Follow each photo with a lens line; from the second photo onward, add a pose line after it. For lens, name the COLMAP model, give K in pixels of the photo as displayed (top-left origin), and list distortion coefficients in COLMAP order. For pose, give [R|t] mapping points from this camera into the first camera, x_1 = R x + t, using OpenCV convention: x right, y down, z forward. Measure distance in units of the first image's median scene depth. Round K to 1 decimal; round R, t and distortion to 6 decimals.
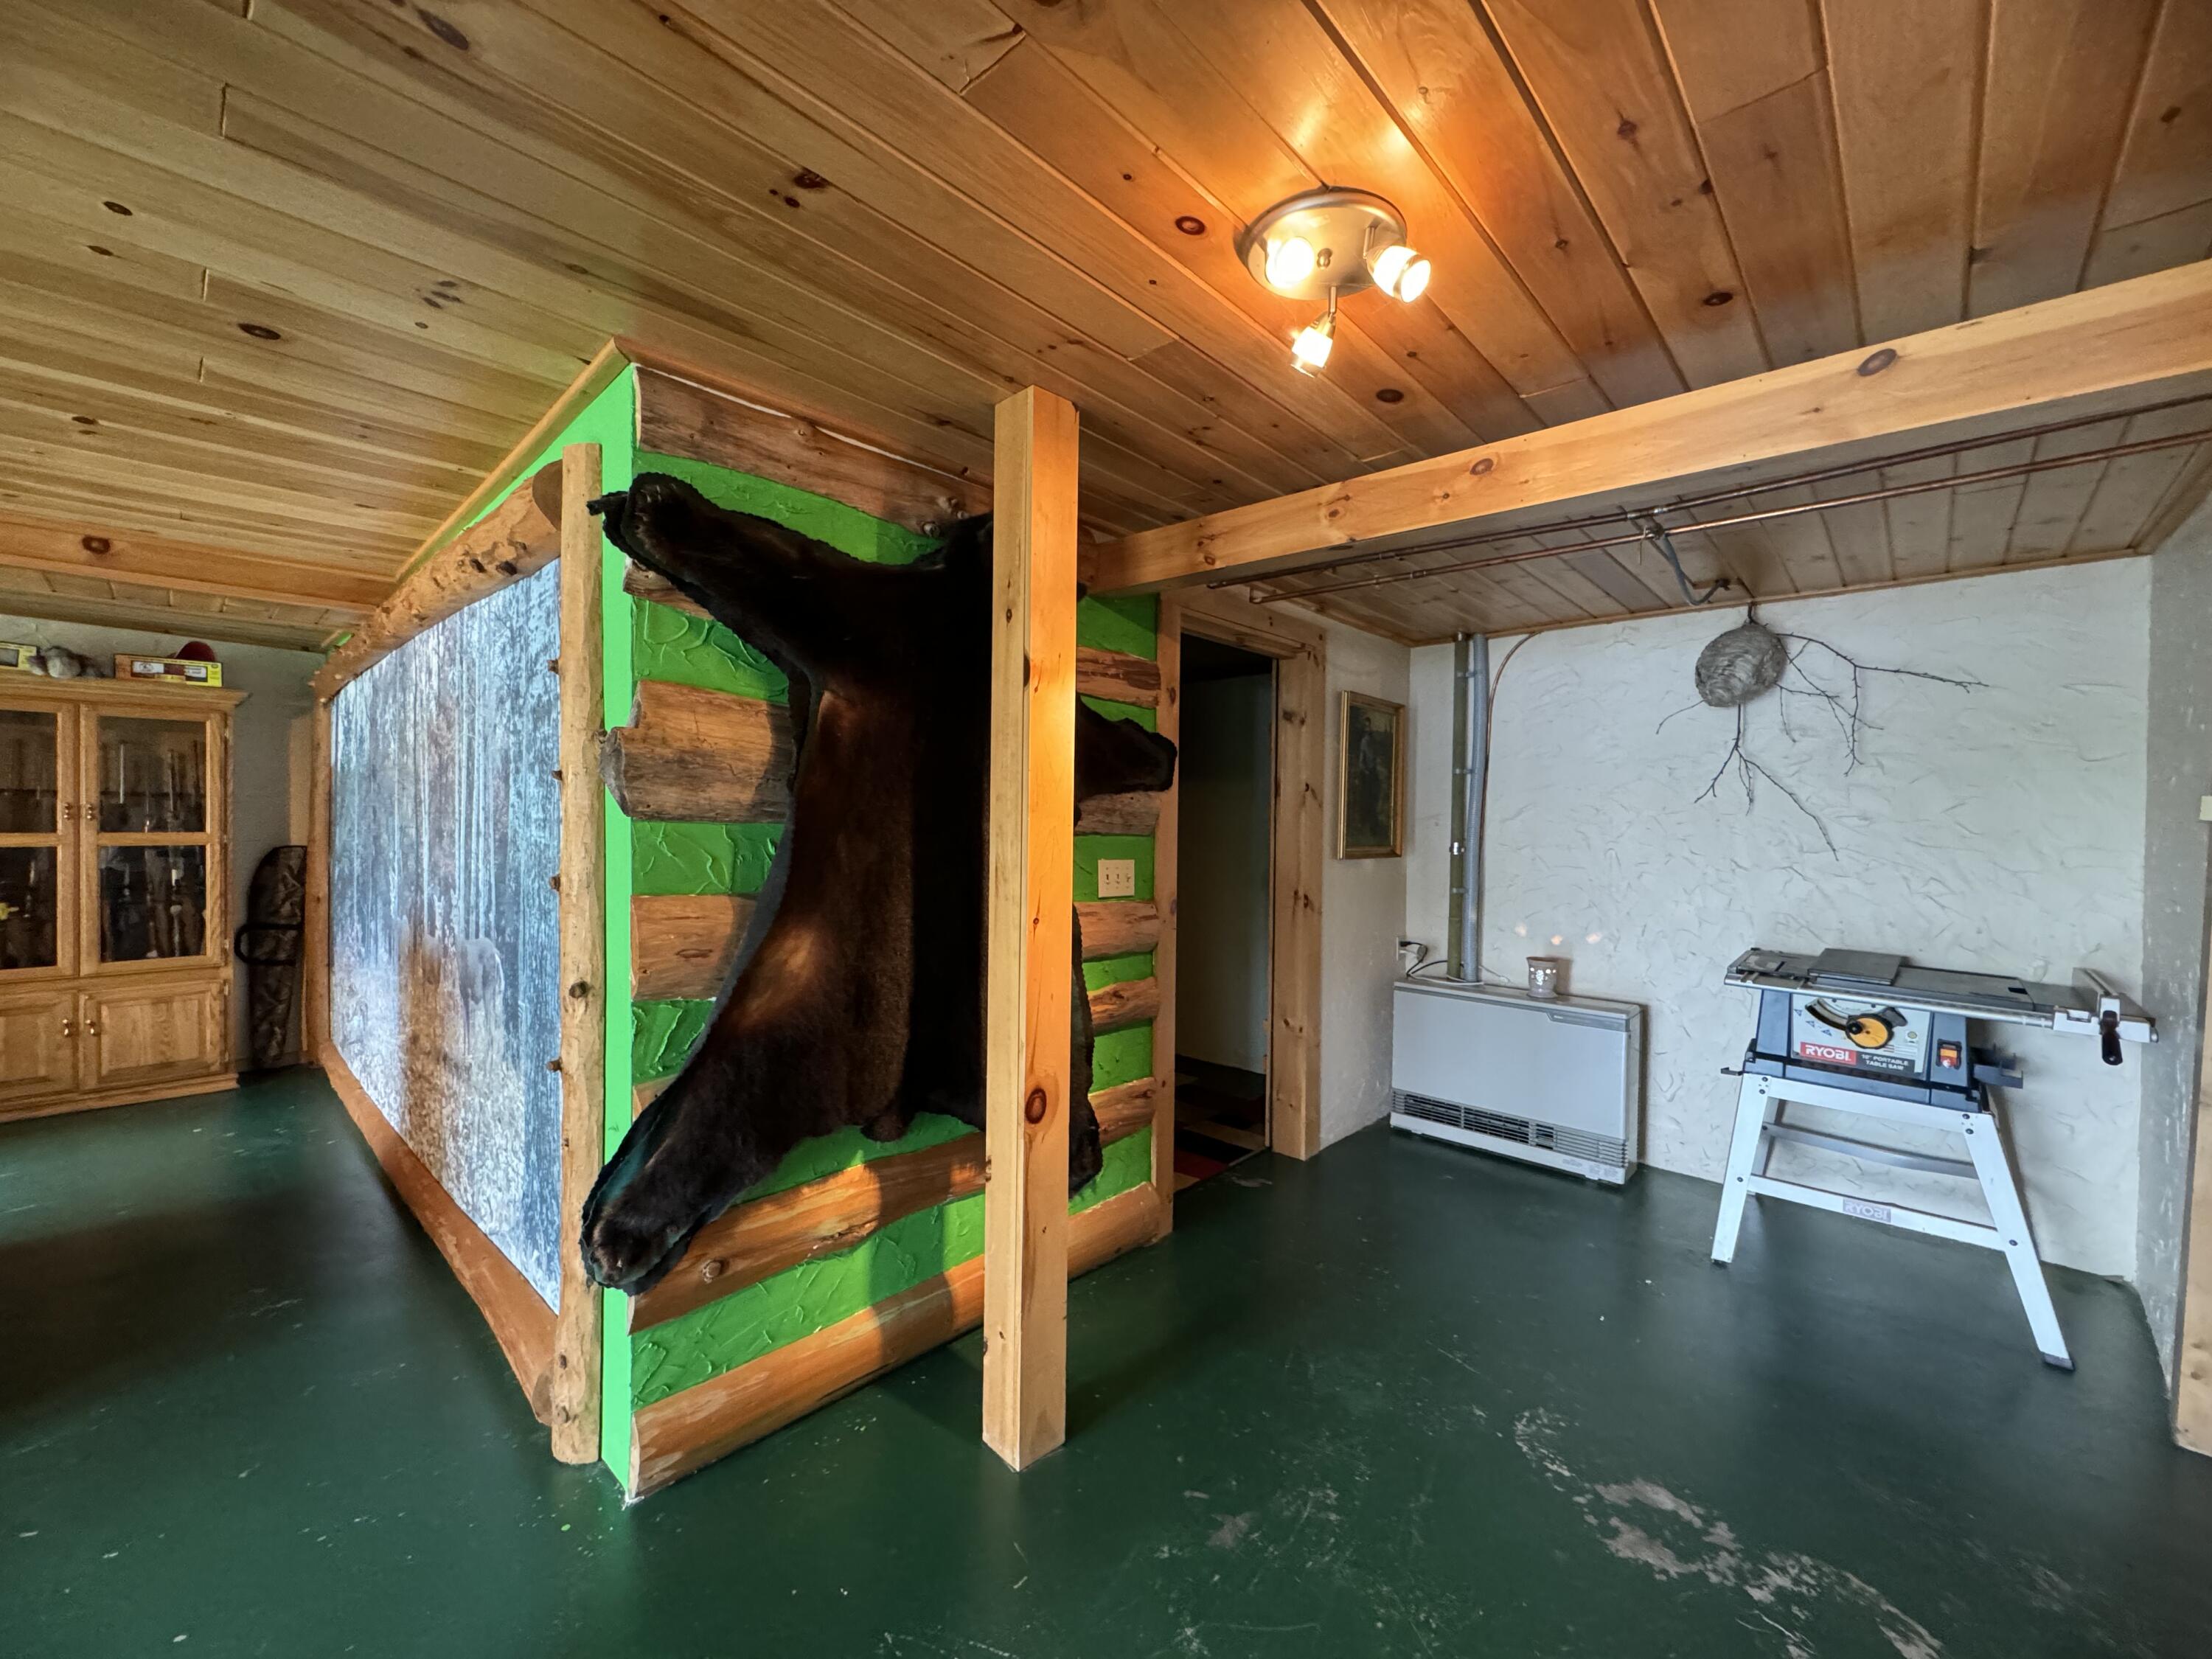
lens RADIAL K [[882.2, 0, 1103.5], [0, 882.2, 832.0], [0, 0, 1]] dist [0.000438, 0.000384]
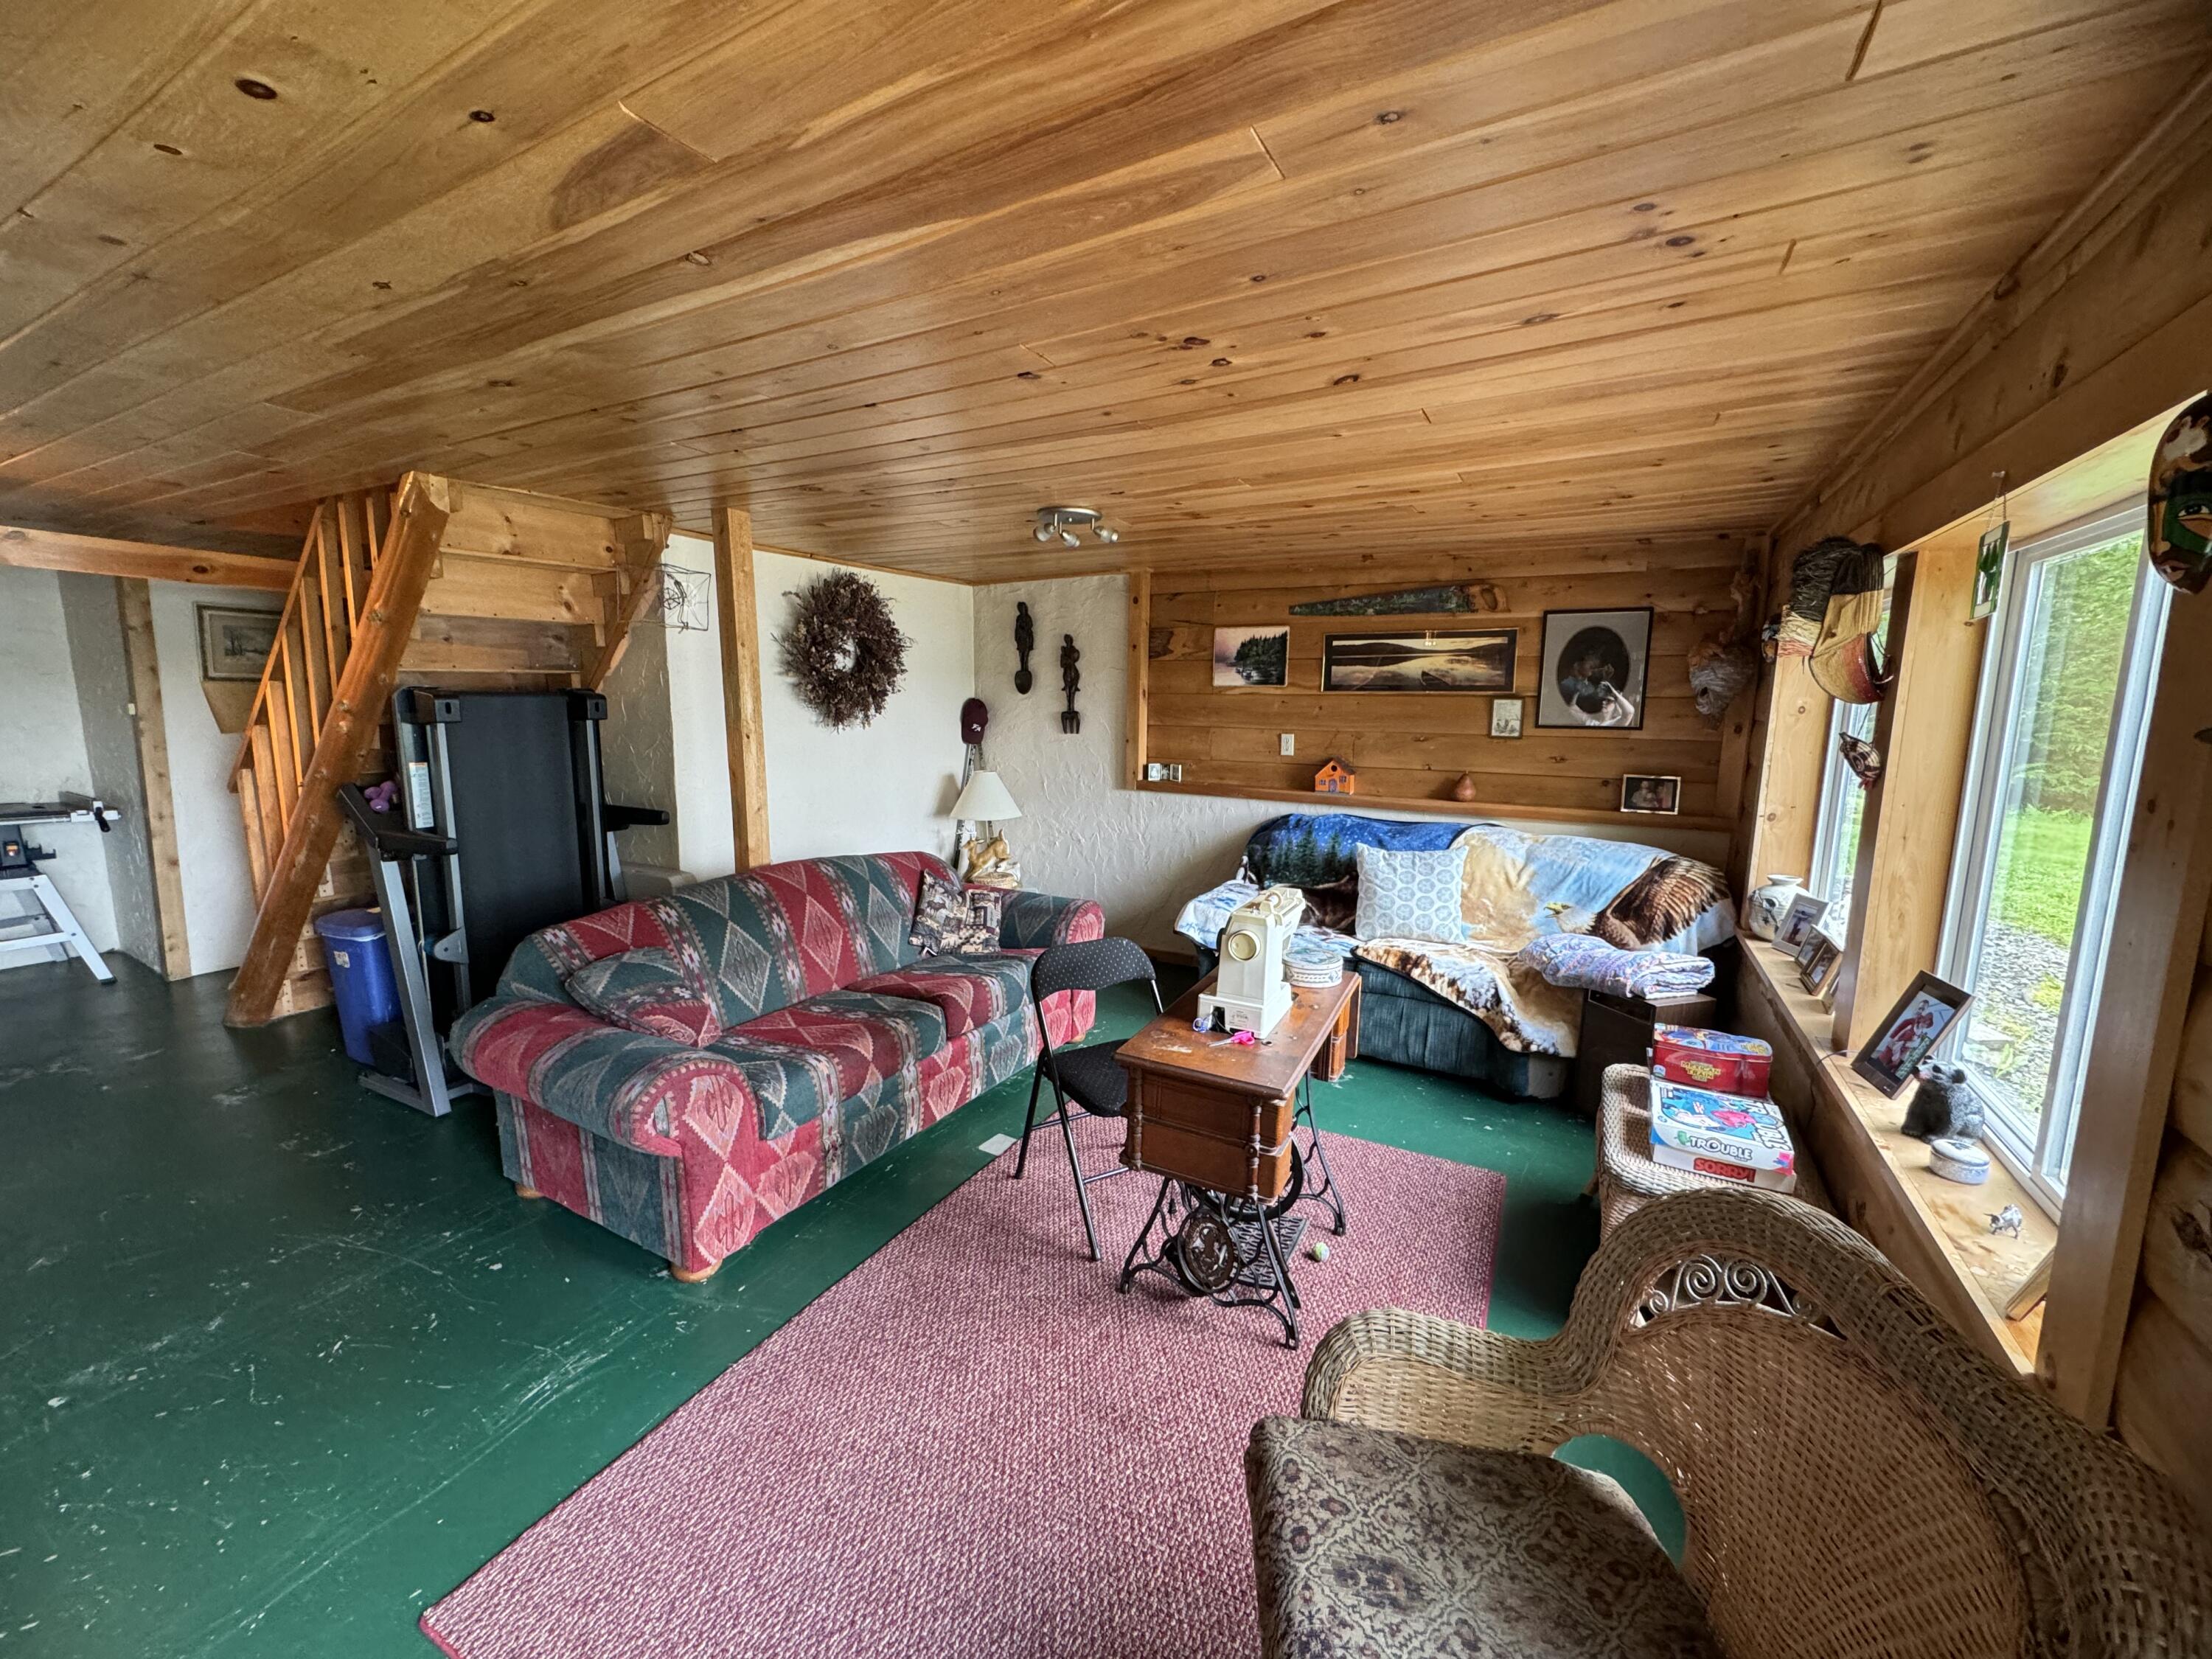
lens RADIAL K [[882.2, 0, 1102.2], [0, 882.2, 819.7], [0, 0, 1]] dist [0.000438, 0.000384]
pose [[-0.244499, -0.160901, 0.956207, -1.385889], [-0.006813, 0.986397, 0.164239, -0.121598], [-0.969626, 0.033641, -0.242269, -0.759466]]
